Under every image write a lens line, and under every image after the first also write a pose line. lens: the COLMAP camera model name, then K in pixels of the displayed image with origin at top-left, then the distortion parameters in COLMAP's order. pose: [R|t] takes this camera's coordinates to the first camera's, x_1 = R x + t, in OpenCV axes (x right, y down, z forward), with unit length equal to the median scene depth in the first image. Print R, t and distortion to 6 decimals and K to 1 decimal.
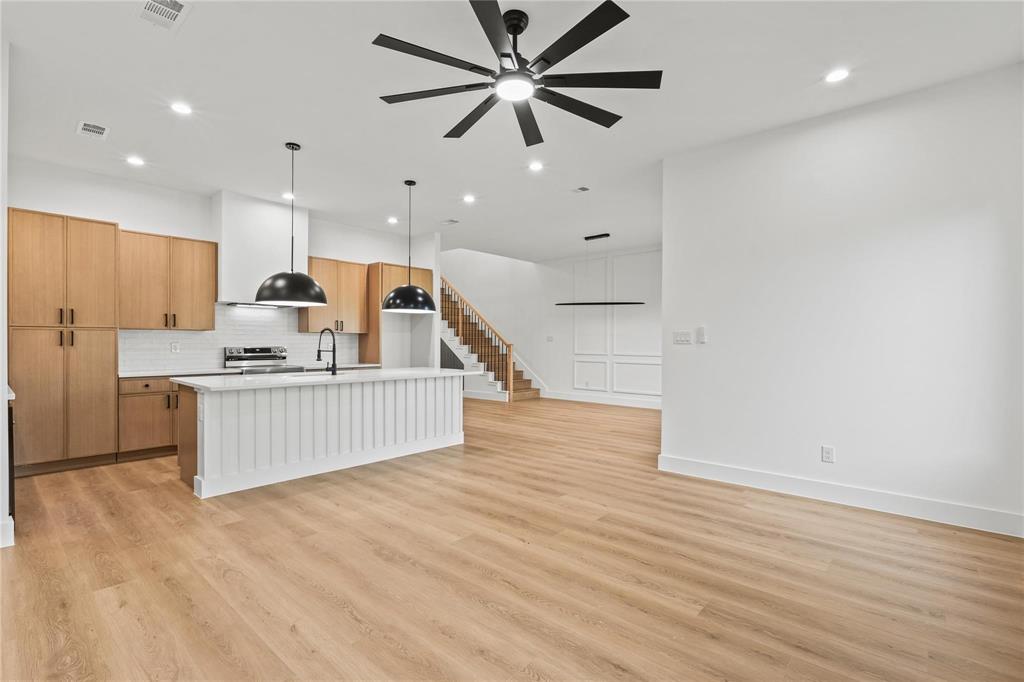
lens RADIAL K [[473.1, 0, 516.3], [0, 473.1, 341.7], [0, 0, 1]] dist [-0.000095, 0.000707]
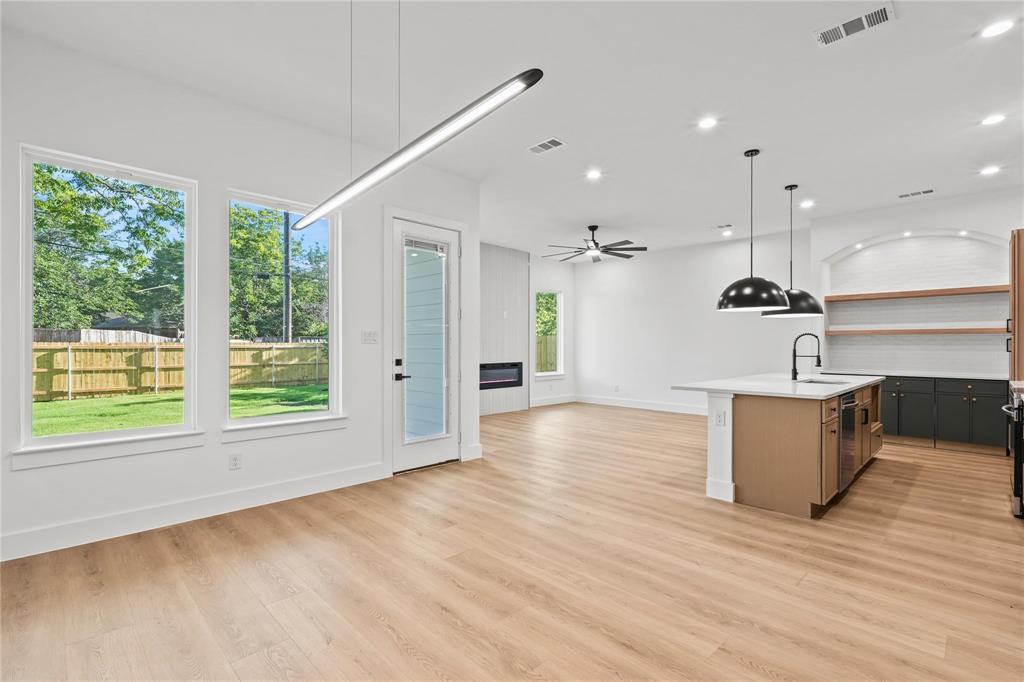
lens RADIAL K [[473.1, 0, 505.4], [0, 473.1, 339.2], [0, 0, 1]] dist [-0.000095, 0.000707]
pose [[-0.996499, -0.004841, 0.083468, 0.147649], [-0.005616, 0.999943, -0.009054, -0.002511], [-0.083420, -0.009491, -0.996469, 2.078163]]
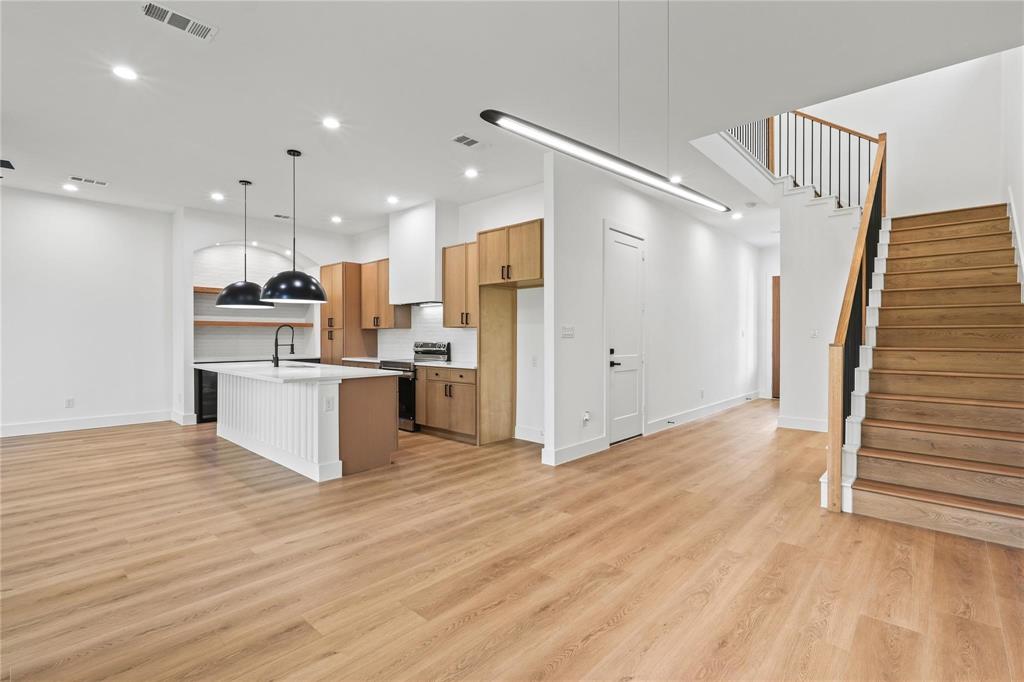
lens RADIAL K [[473.1, 0, 509.8], [0, 473.1, 339.6], [0, 0, 1]] dist [-0.000095, 0.000707]
pose [[-0.033408, 0.001244, -0.999441, 0.699017], [-0.003961, 0.999991, 0.001377, 0.004467], [0.999434, 0.004004, -0.033403, 1.591688]]
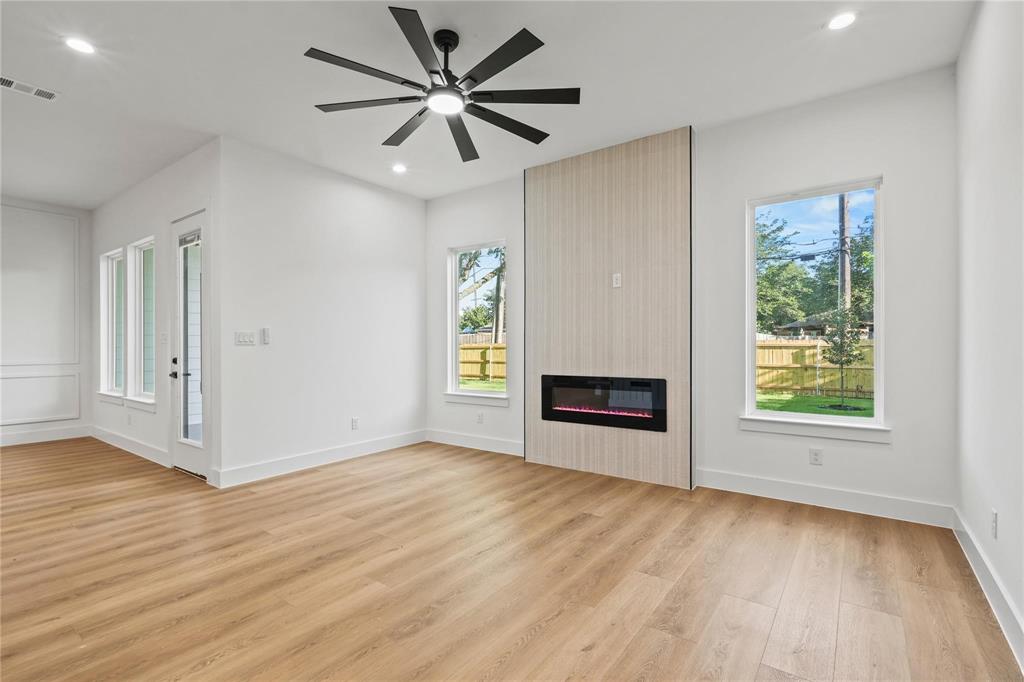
lens RADIAL K [[473.1, 0, 502.3], [0, 473.1, 342.6], [0, 0, 1]] dist [-0.000095, 0.000707]
pose [[-0.071149, -0.001507, 0.997465, -0.596844], [0.007244, 0.999972, 0.002027, 0.001868], [-0.997439, 0.007370, -0.071136, 0.530393]]
